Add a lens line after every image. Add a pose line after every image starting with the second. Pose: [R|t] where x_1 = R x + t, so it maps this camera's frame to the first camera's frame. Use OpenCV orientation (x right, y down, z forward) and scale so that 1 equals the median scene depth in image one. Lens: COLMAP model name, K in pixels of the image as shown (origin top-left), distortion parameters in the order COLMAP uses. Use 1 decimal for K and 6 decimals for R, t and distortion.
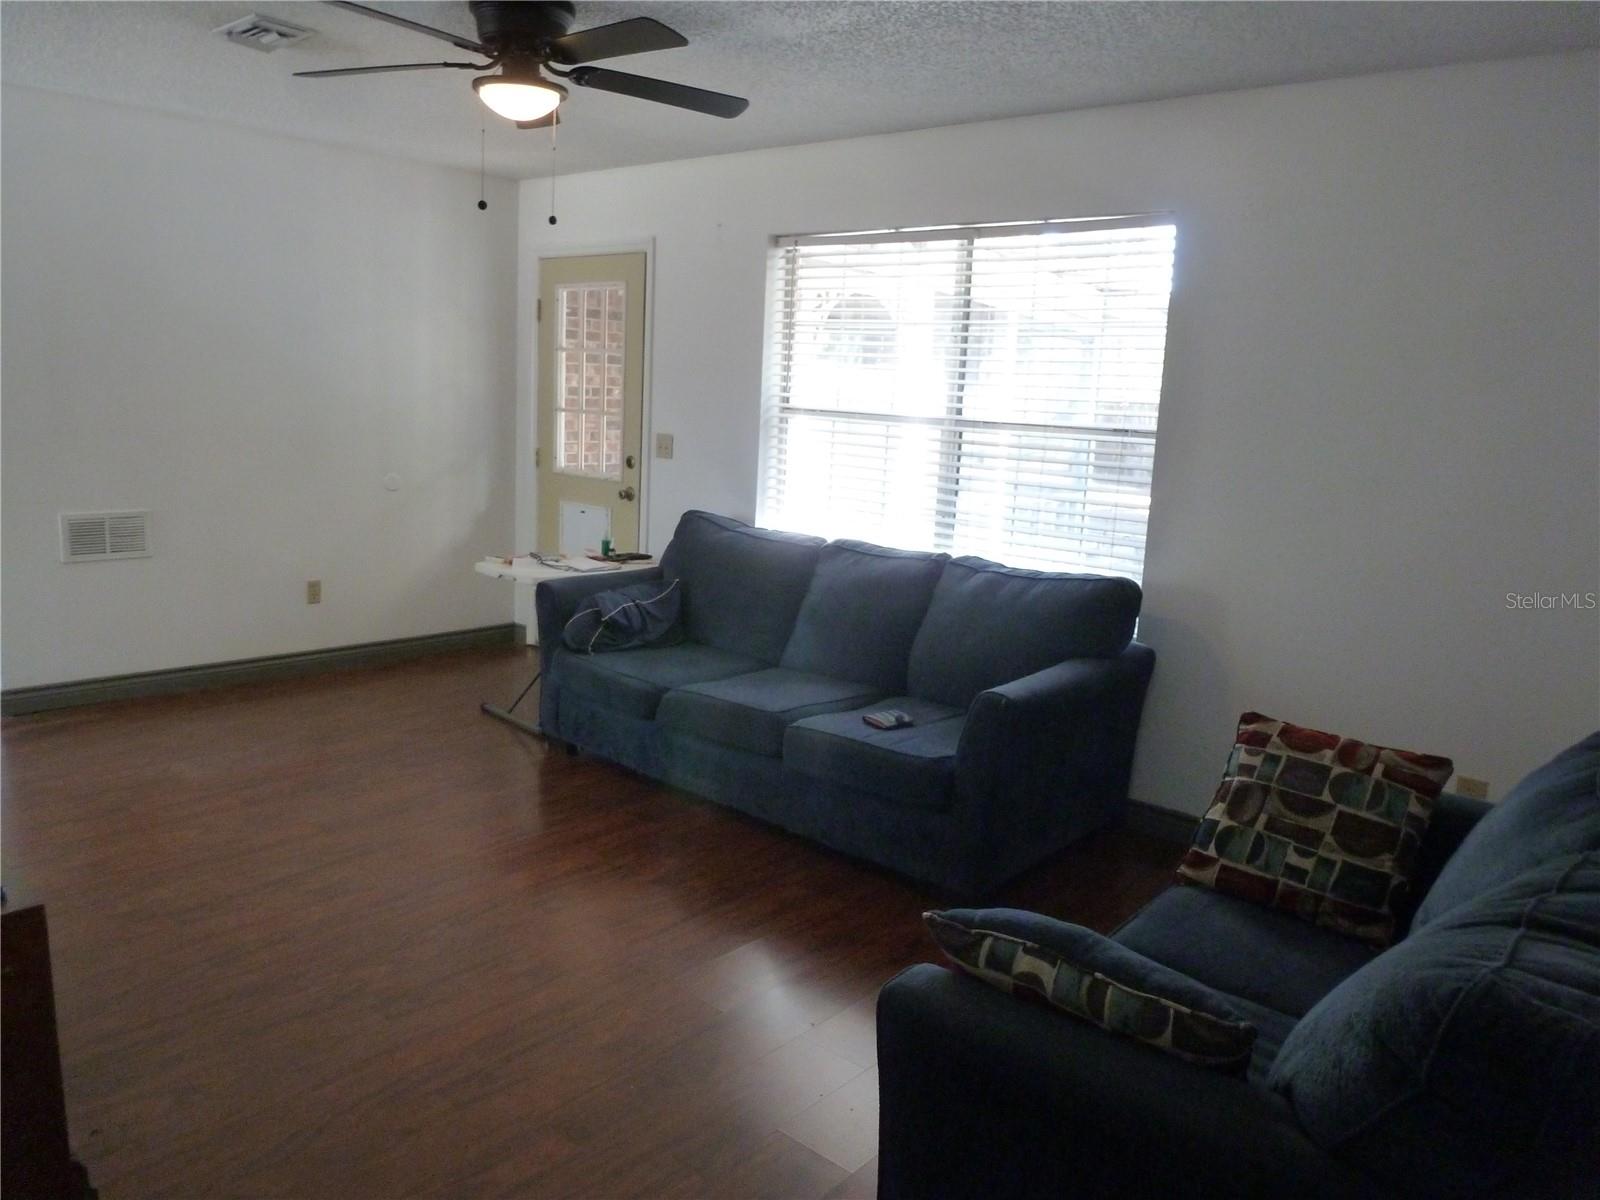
lens RADIAL K [[1134.7, 0, 801.0], [0, 1134.7, 591.5], [0, 0, 1]] dist [-0.059265, 0.029830]
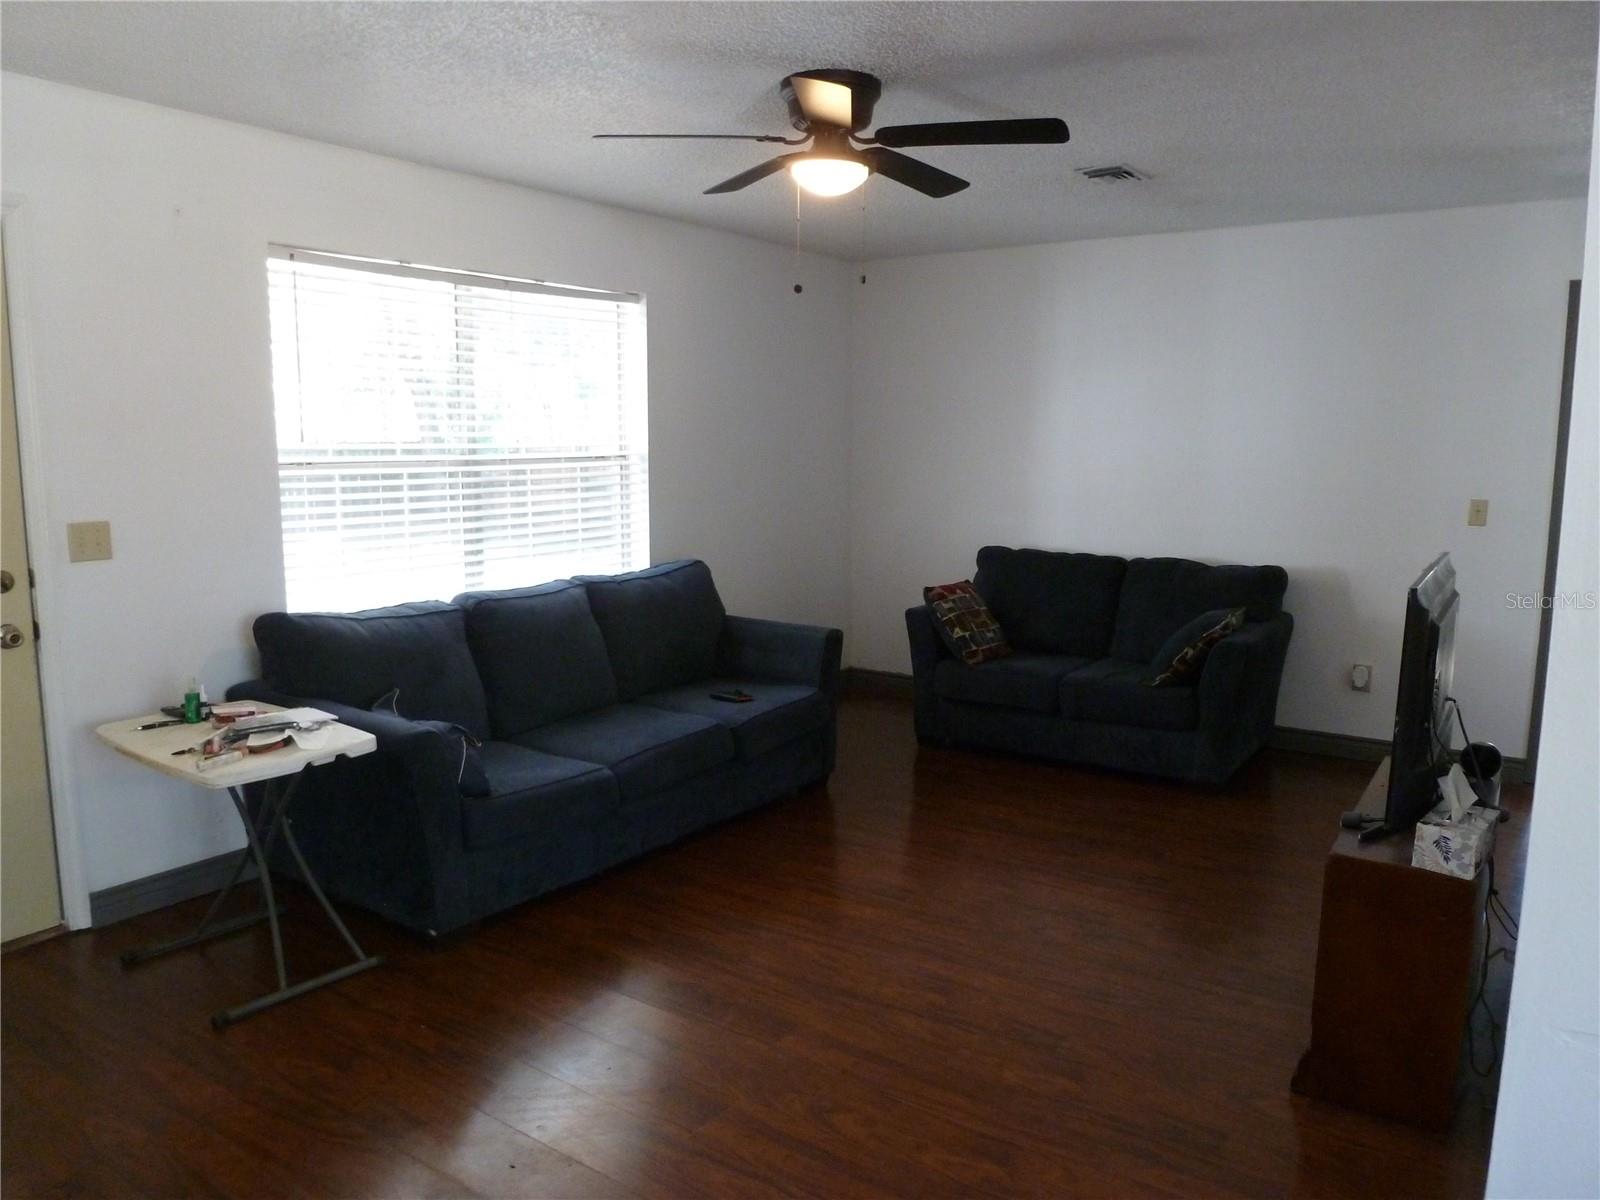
lens RADIAL K [[1134.7, 0, 801.0], [0, 1134.7, 591.5], [0, 0, 1]] dist [-0.059265, 0.029830]
pose [[-0.105356, -0.184232, 0.977220, -1.037986], [0.163558, 0.966096, 0.199768, -0.217742], [-0.980892, 0.180879, -0.071651, 0.908440]]
